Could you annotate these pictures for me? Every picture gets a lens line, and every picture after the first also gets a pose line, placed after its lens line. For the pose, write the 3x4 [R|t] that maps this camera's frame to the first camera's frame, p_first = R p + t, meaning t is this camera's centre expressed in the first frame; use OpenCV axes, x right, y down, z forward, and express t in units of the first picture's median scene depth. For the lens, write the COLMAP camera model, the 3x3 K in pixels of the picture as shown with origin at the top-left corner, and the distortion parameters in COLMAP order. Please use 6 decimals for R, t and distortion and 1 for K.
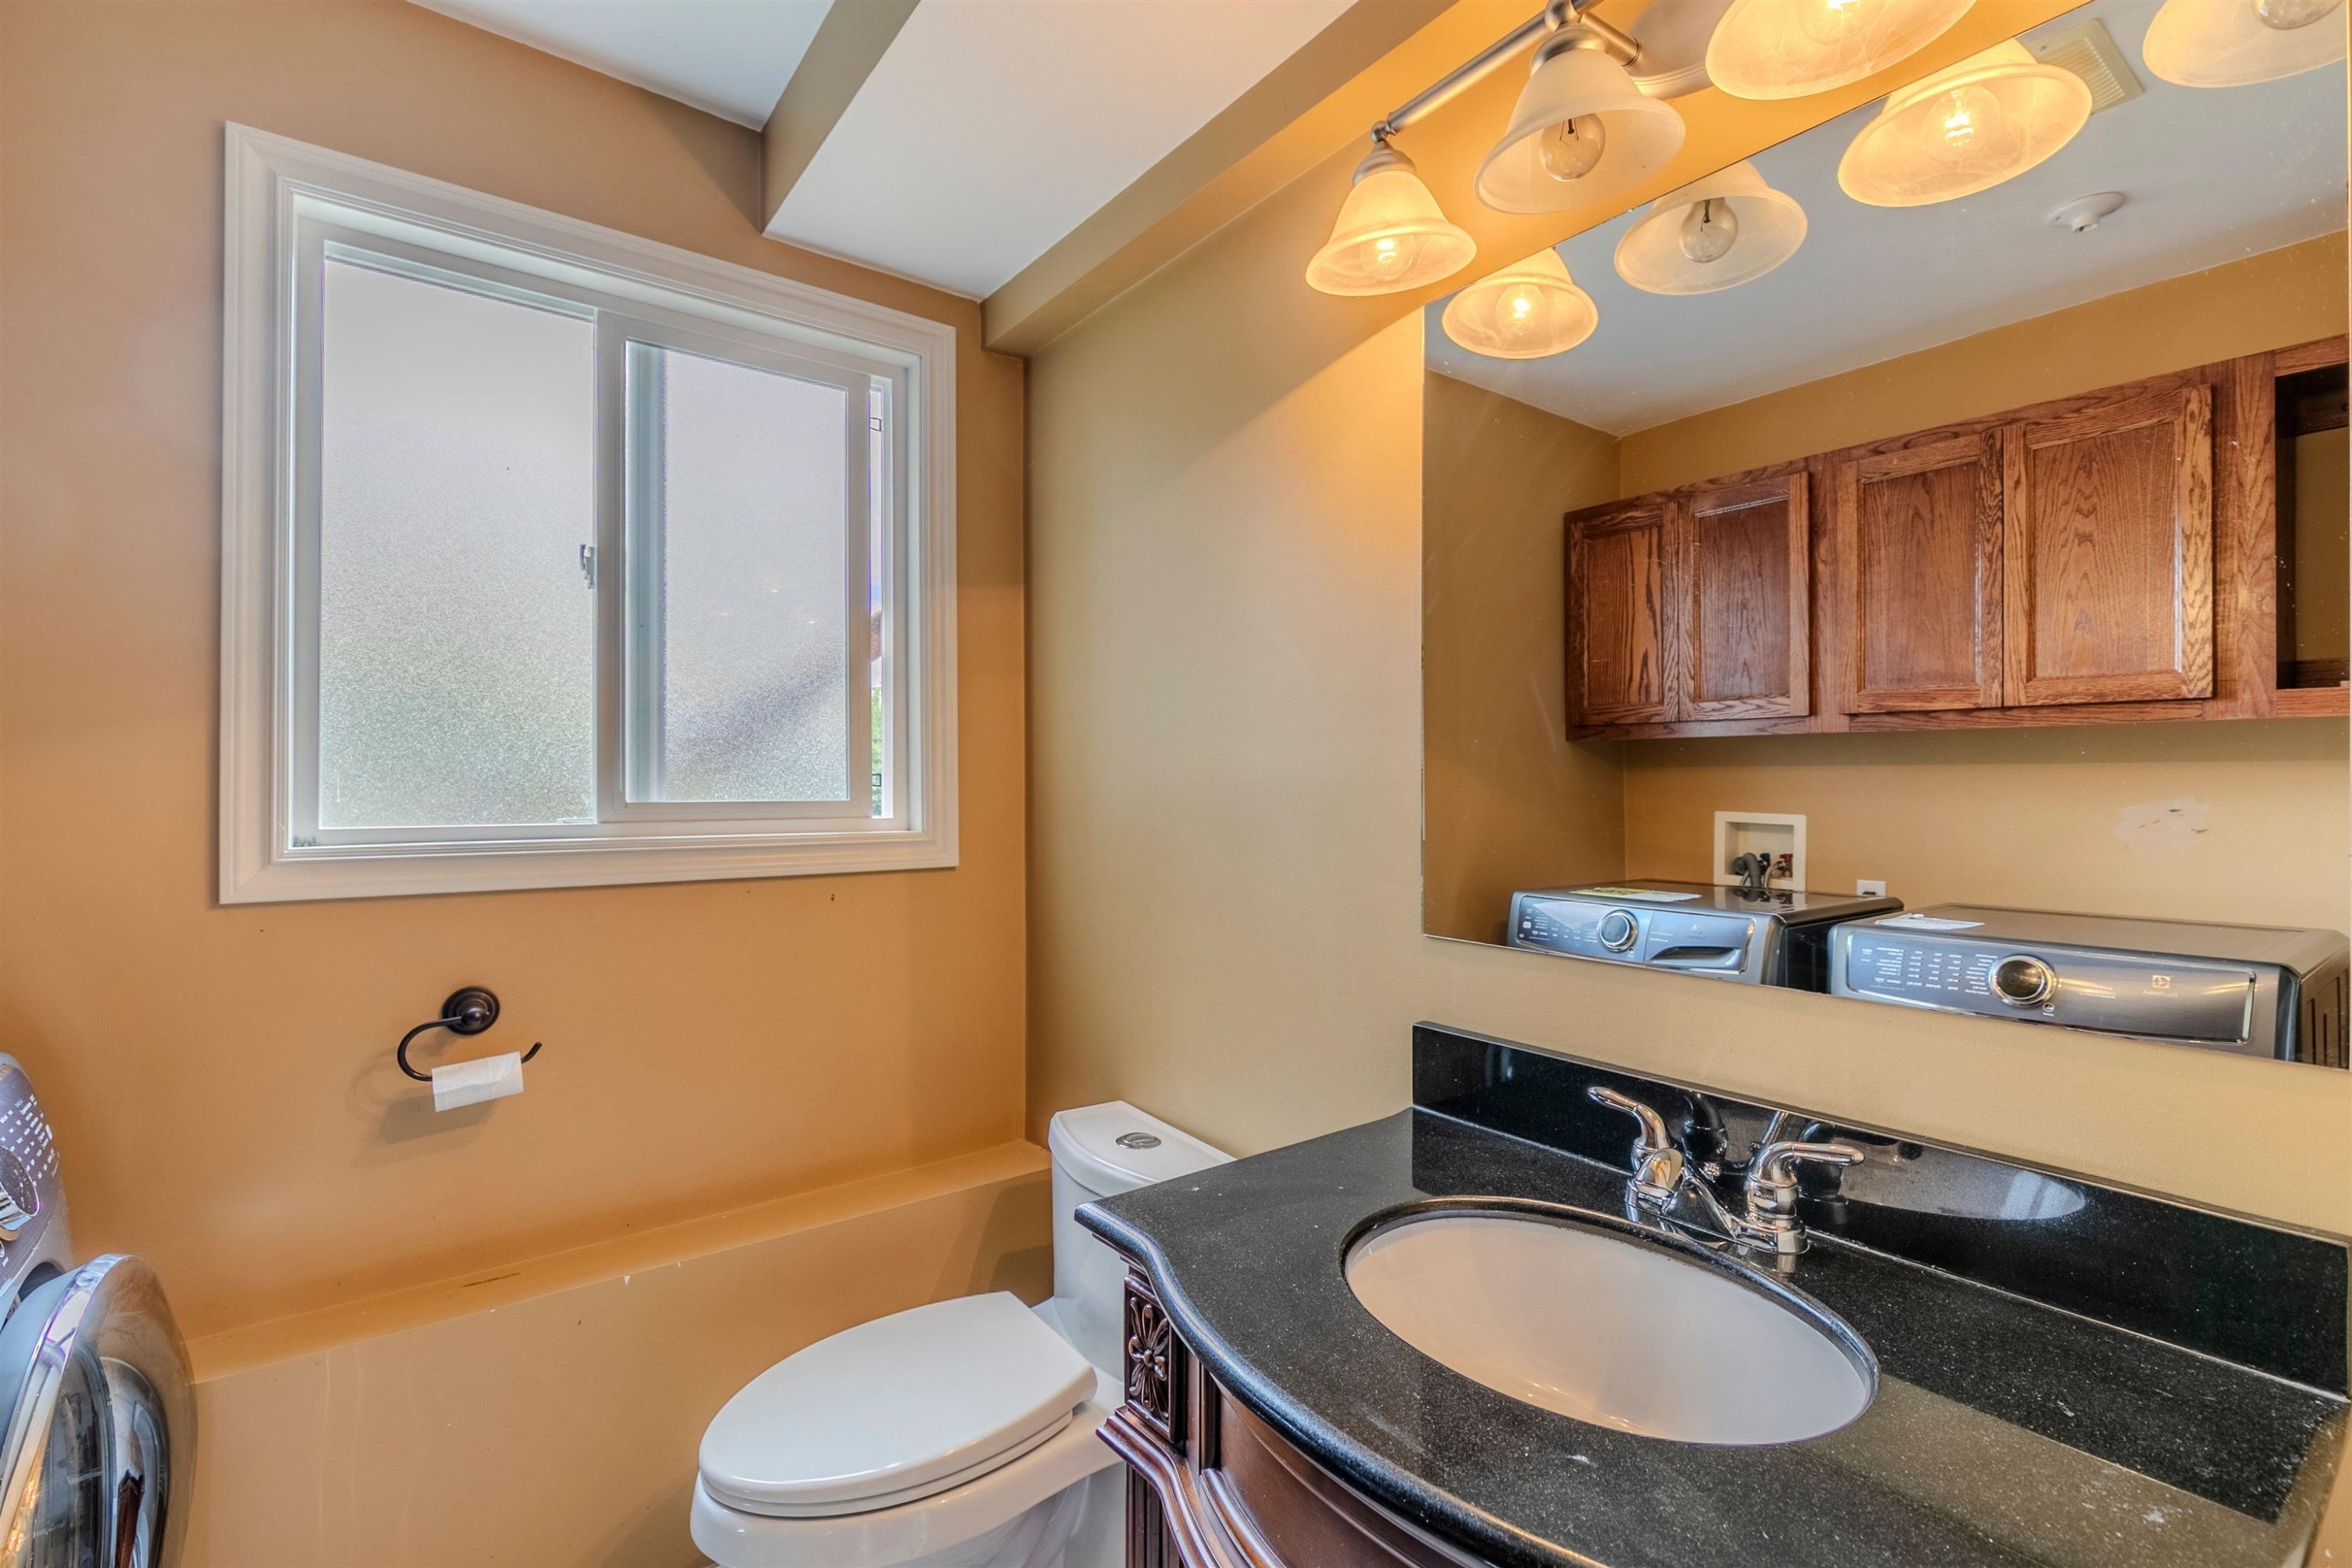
lens RADIAL K [[1059.5, 0, 1189.7], [0, 1059.5, 788.5], [0, 0, 1]] dist [-0.000409, 0.000539]
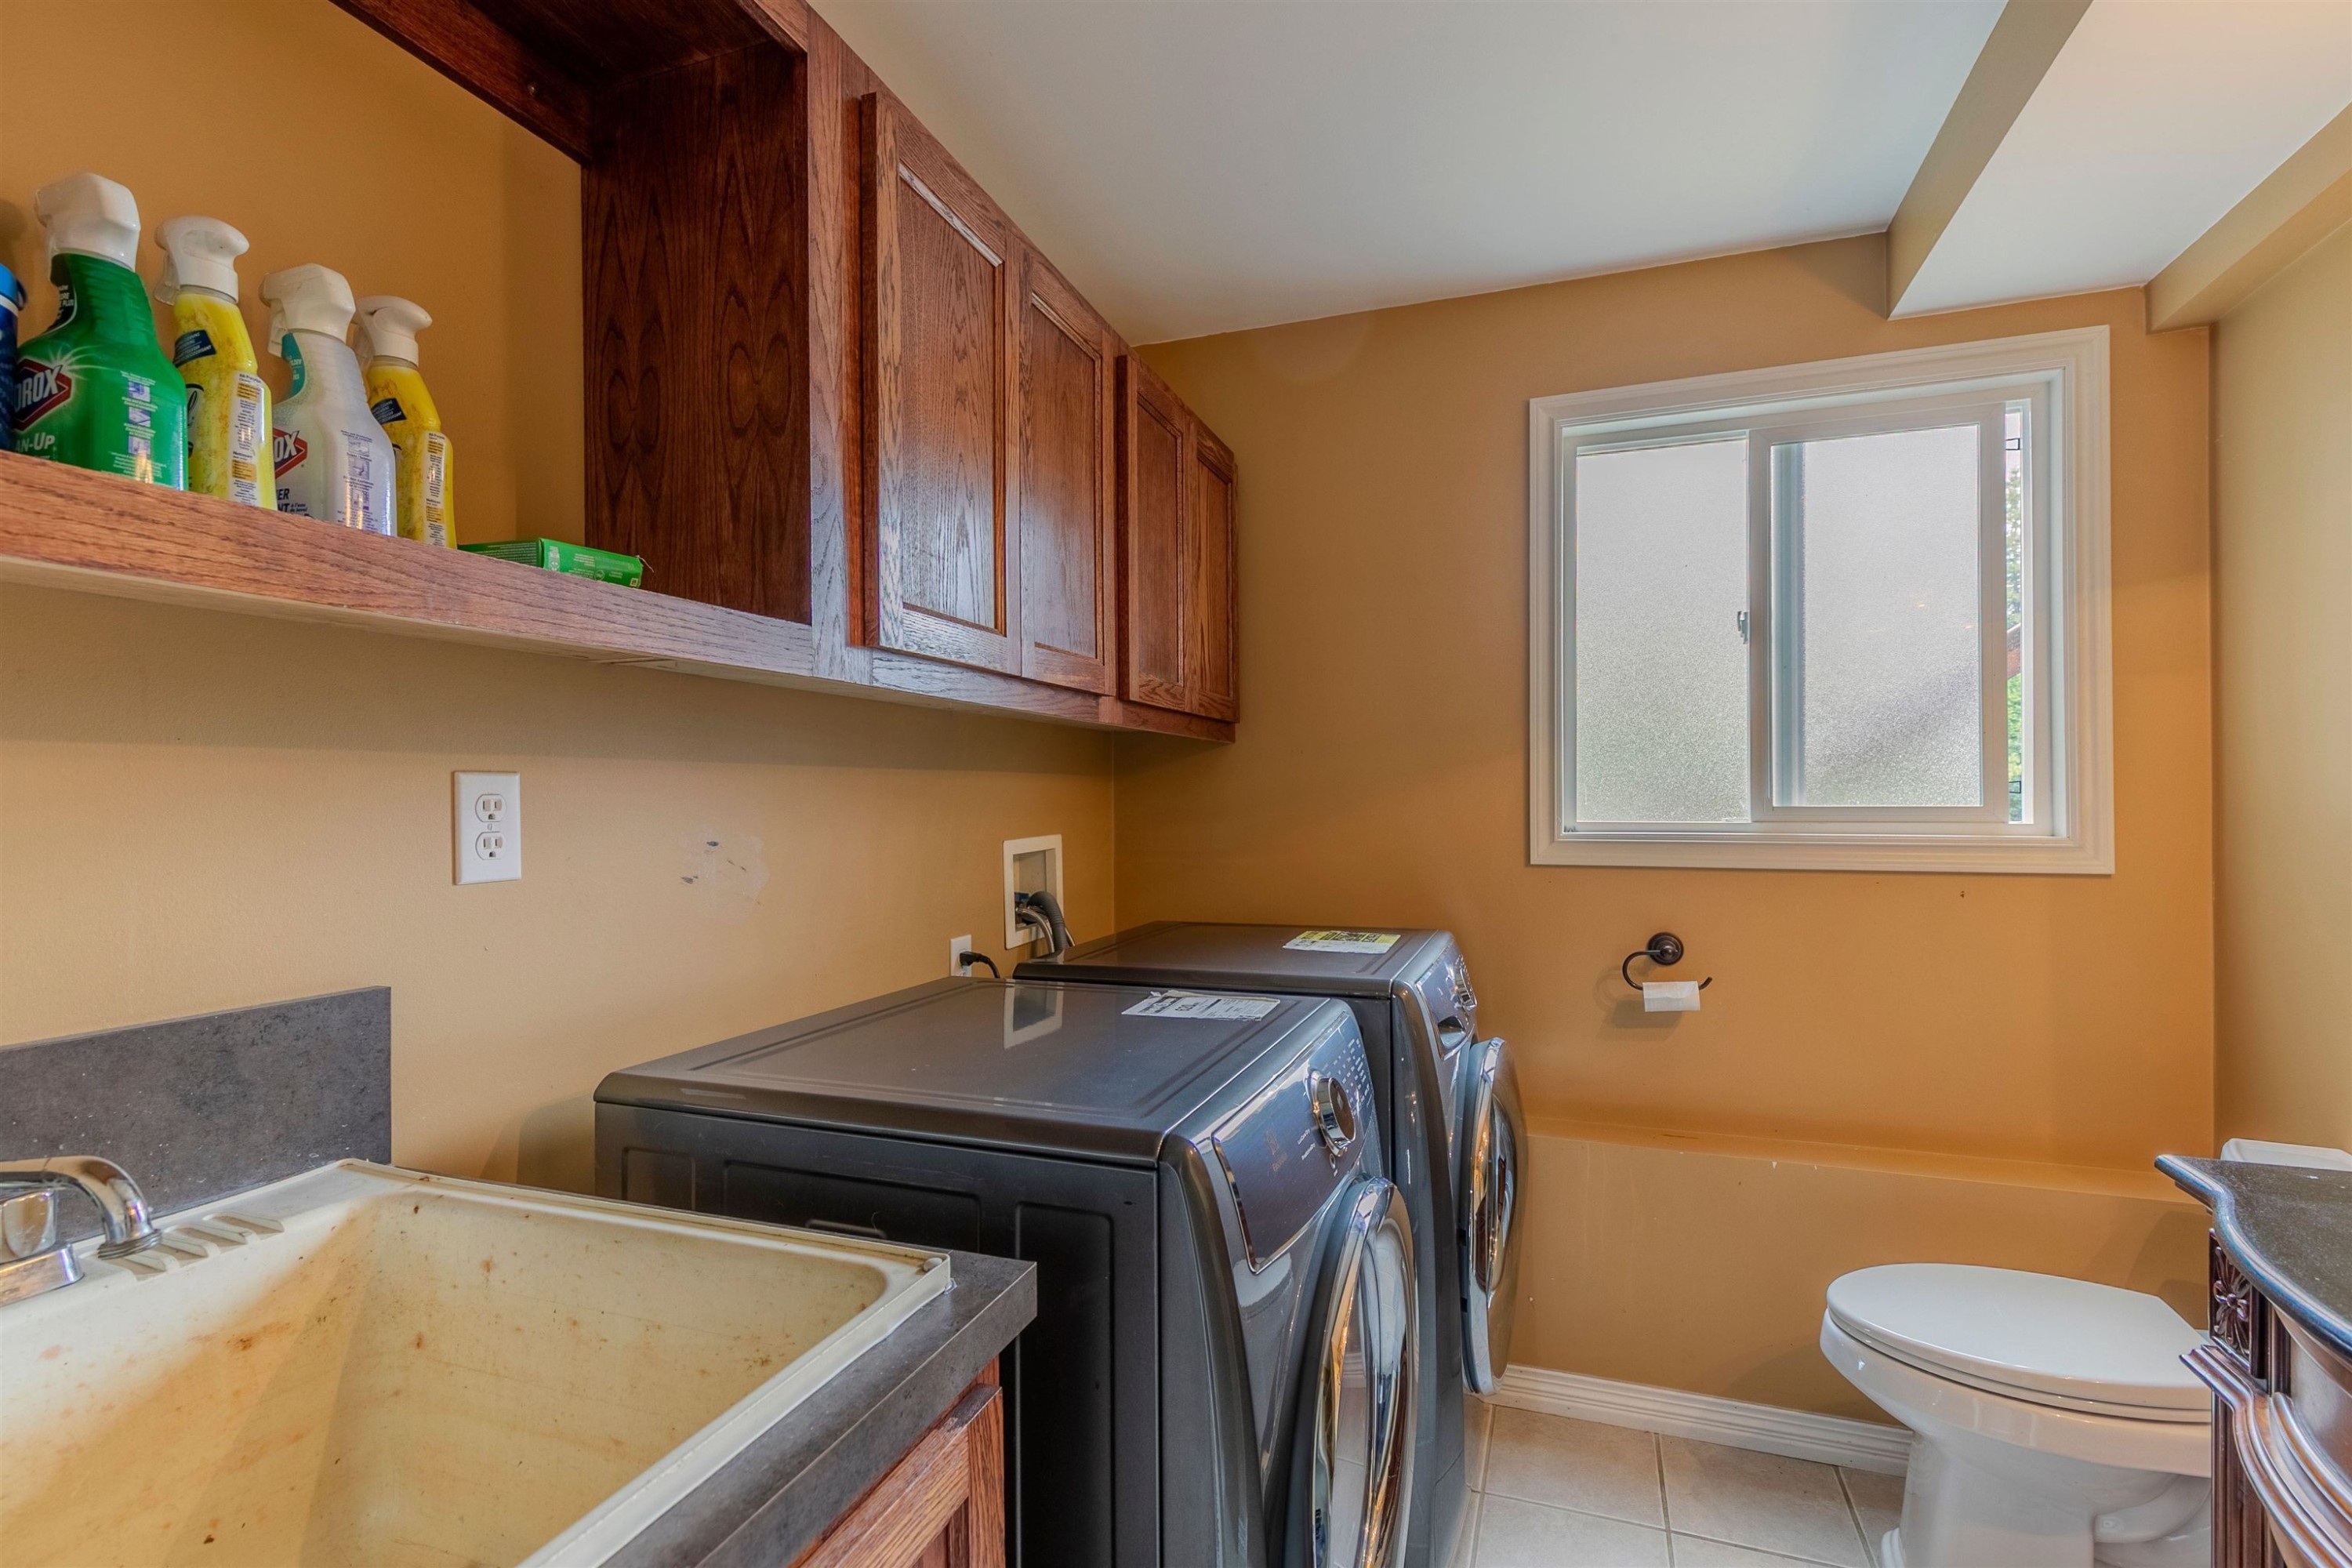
lens RADIAL K [[1059.5, 0, 1189.7], [0, 1059.5, 788.5], [0, 0, 1]] dist [-0.000409, 0.000539]
pose [[0.537558, -0.008473, -0.843184, 0.168871], [0.001794, 0.999959, -0.008905, 0.001485], [0.843225, 0.003274, 0.537551, -0.283746]]
